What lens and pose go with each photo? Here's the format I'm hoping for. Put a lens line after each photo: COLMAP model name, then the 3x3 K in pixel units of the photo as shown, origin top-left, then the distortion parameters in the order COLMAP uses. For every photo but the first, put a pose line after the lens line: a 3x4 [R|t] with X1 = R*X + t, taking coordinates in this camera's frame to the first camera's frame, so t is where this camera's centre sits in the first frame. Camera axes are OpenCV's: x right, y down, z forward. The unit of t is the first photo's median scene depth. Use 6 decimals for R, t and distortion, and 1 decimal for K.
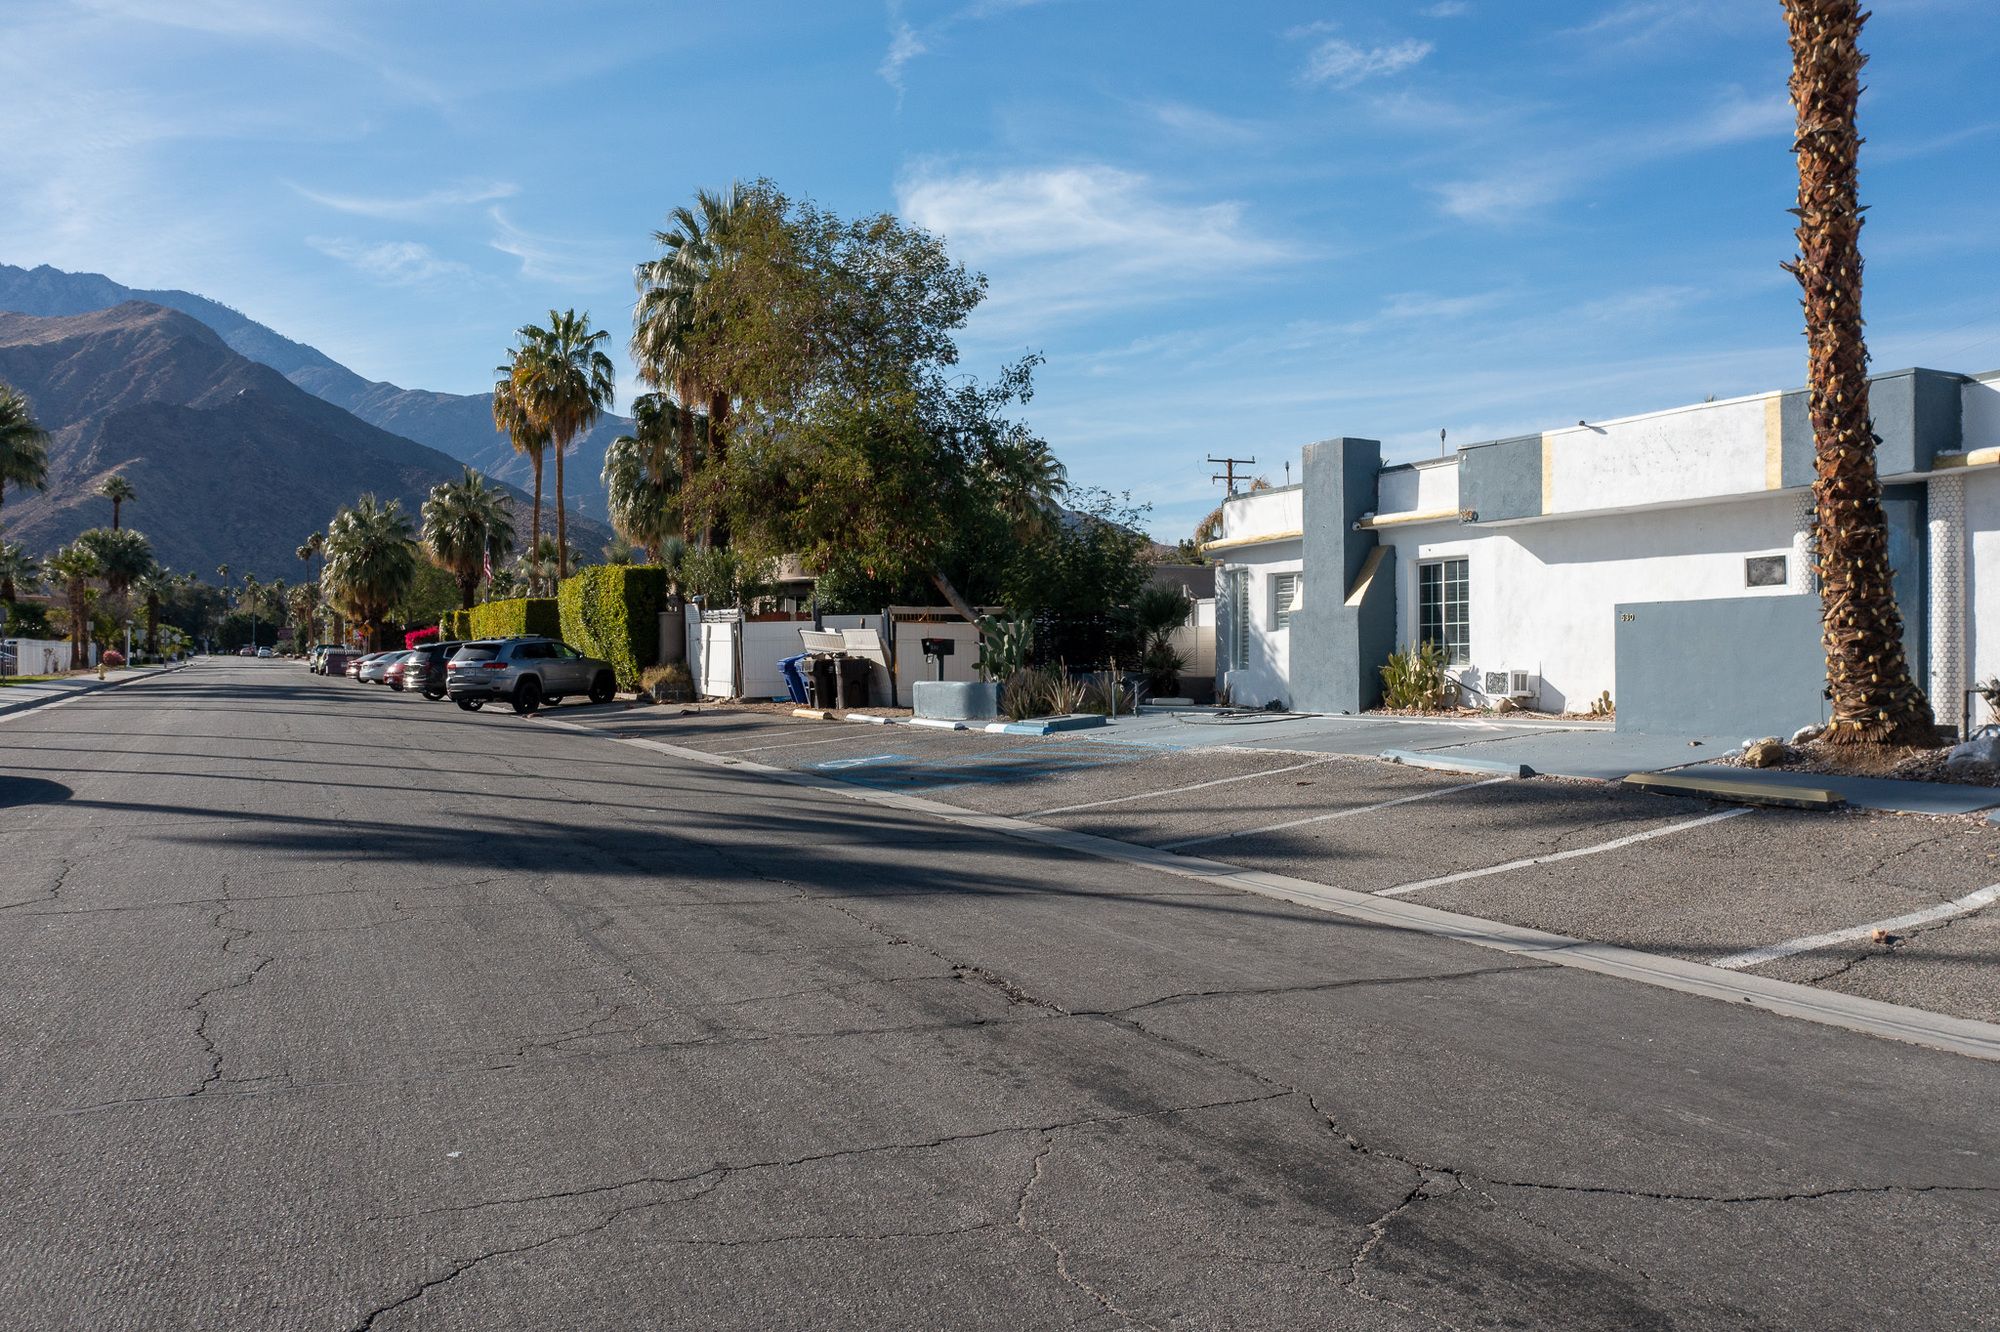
lens RADIAL K [[1588.7, 0, 1001.0], [0, 1588.7, 665.8], [0, 0, 1]] dist [-0.017955, -0.000172]
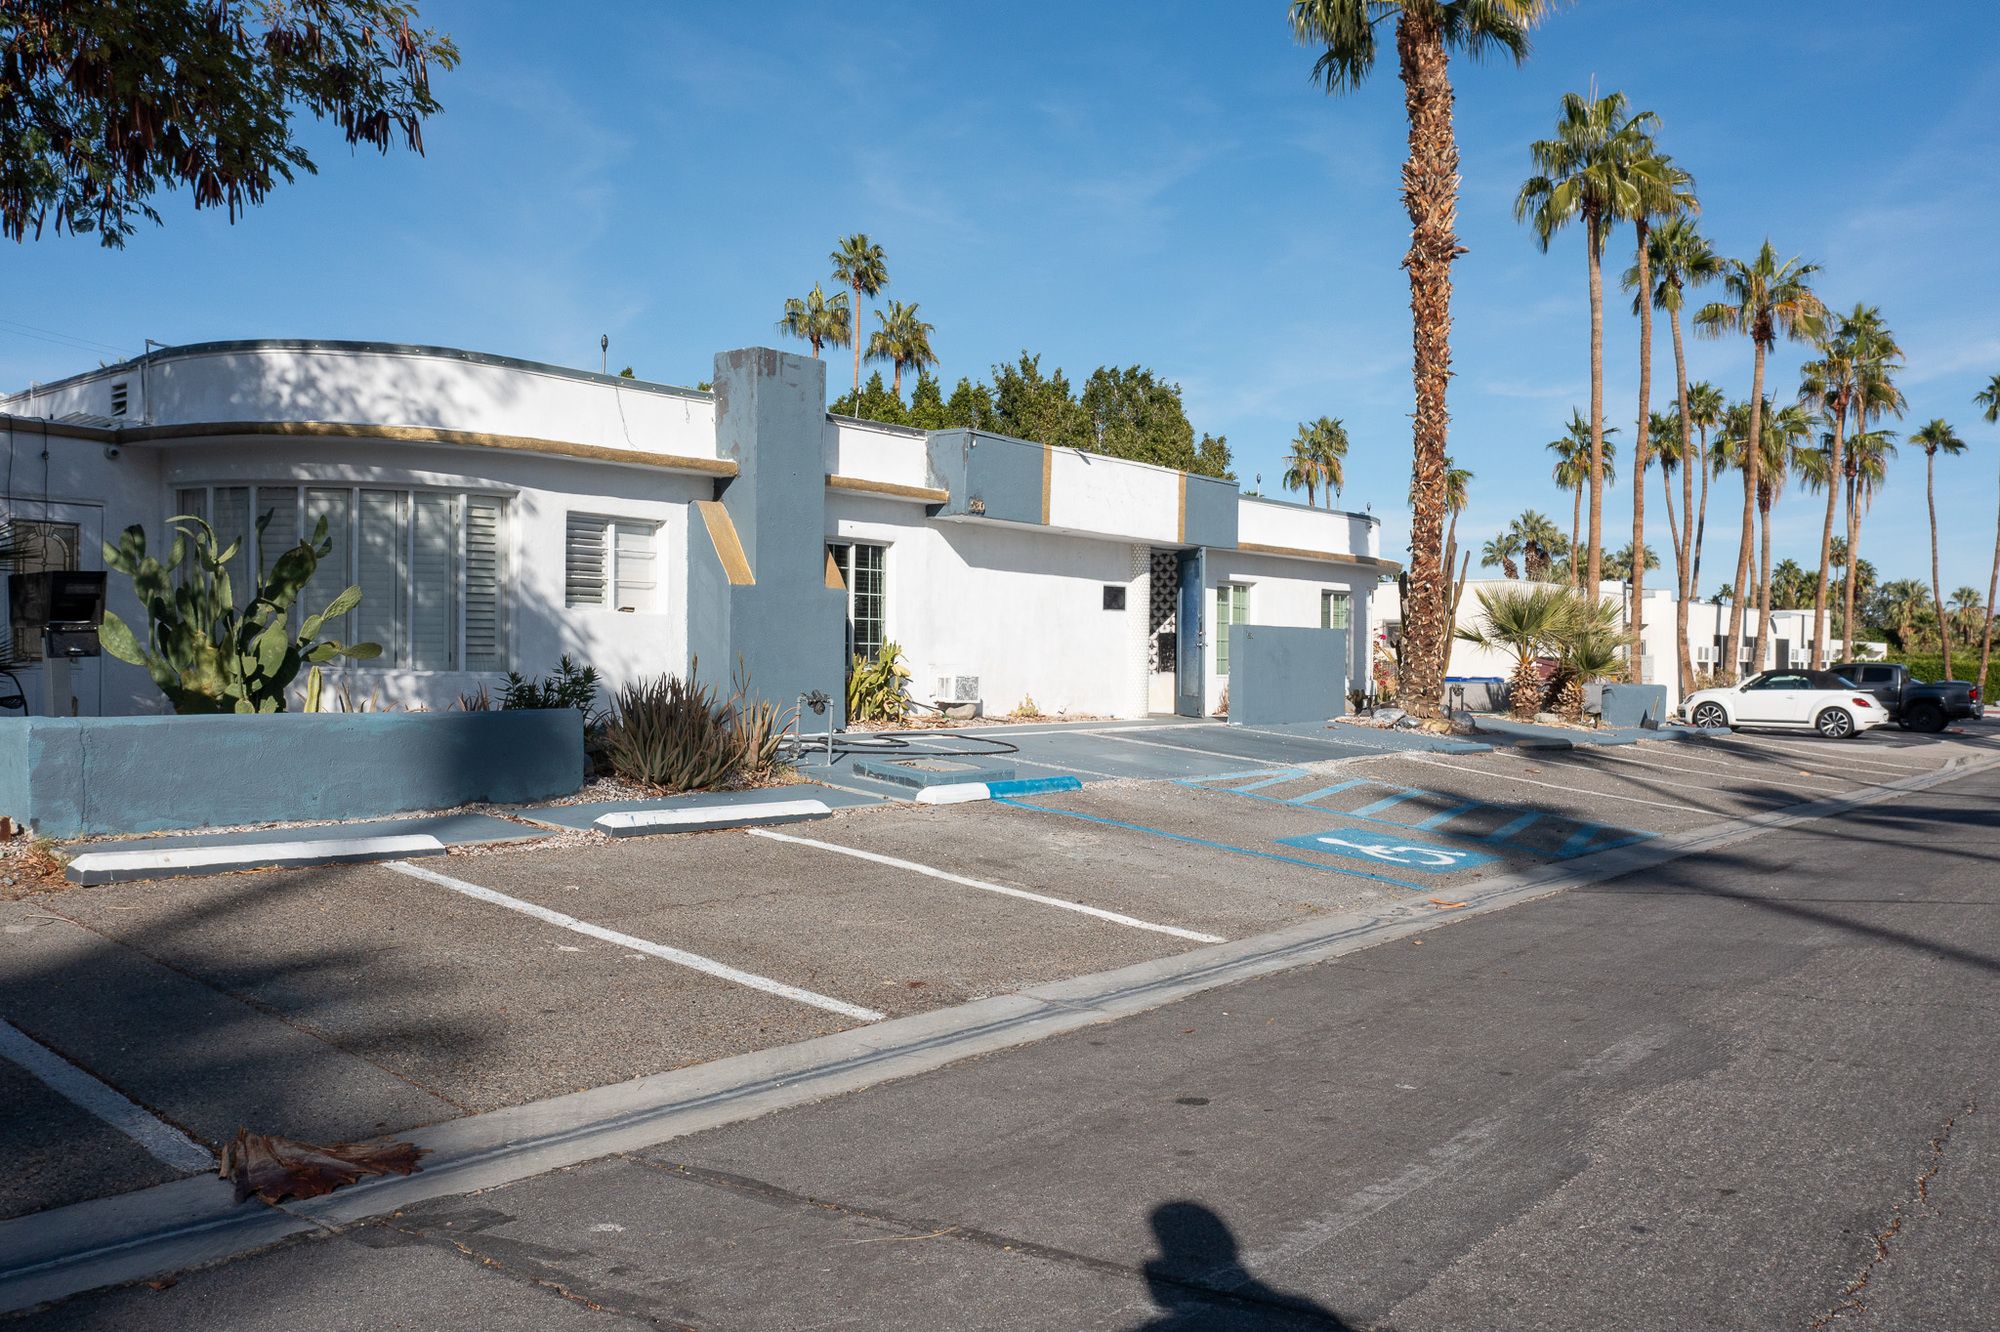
lens RADIAL K [[1588.7, 0, 995.4], [0, 1588.7, 660.8], [0, 0, 1]] dist [-0.017955, -0.000172]
pose [[-0.424761, 0.008120, 0.905269, -0.511876], [-0.005290, 0.999920, -0.011451, 0.005169], [-0.905290, -0.009653, -0.424684, 1.296408]]
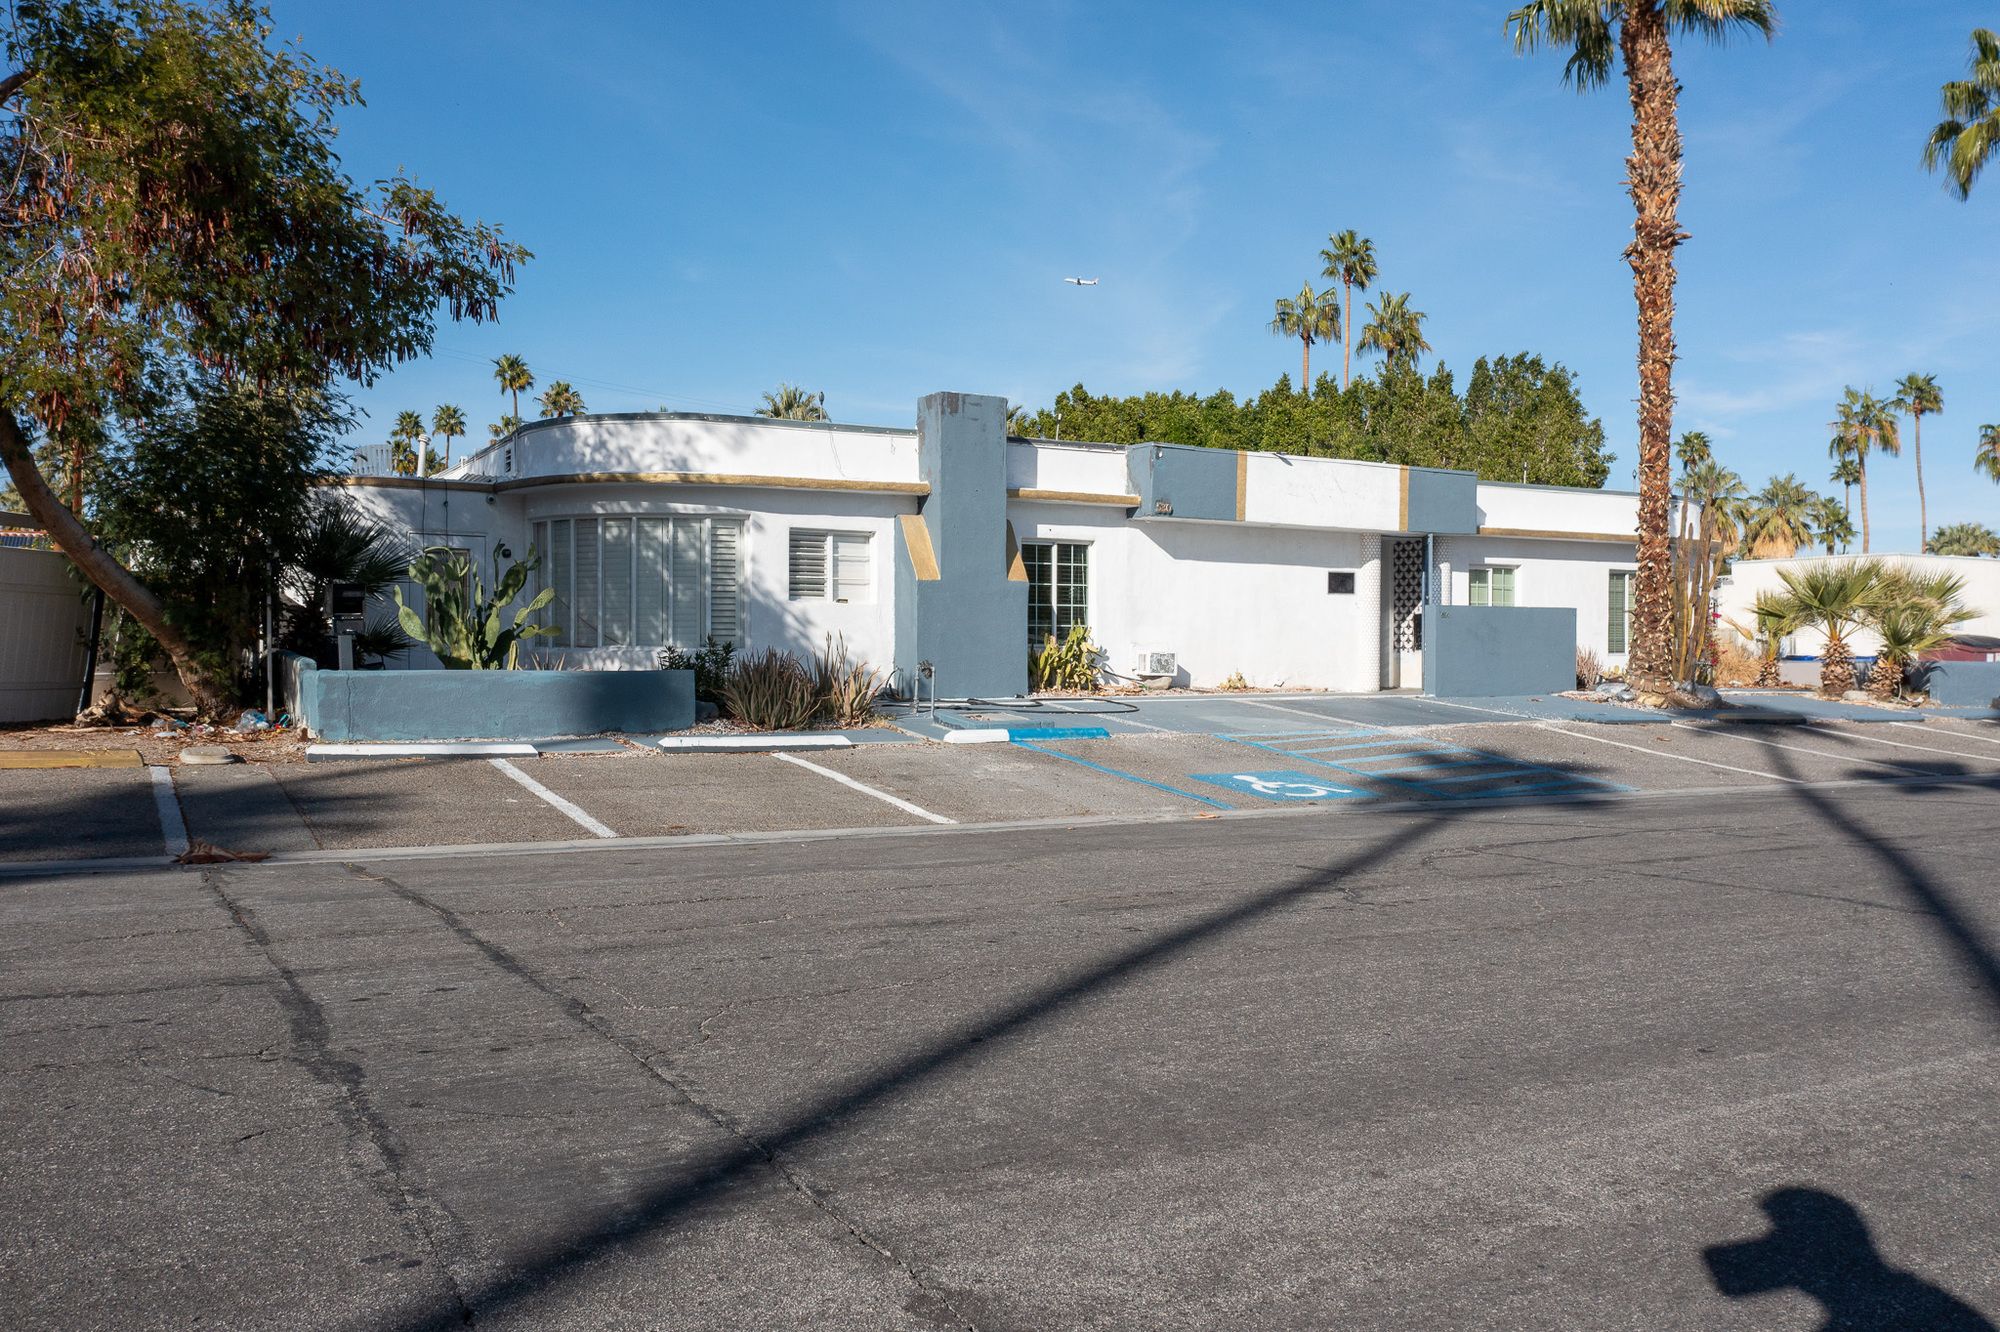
lens RADIAL K [[1588.7, 0, 997.5], [0, 1588.7, 674.4], [0, 0, 1]] dist [-0.017955, -0.000172]
pose [[-0.063803, -0.004793, 0.997951, -0.735581], [-0.003049, 0.999985, 0.004608, 0.013434], [-0.997958, -0.002749, -0.063816, 1.109788]]
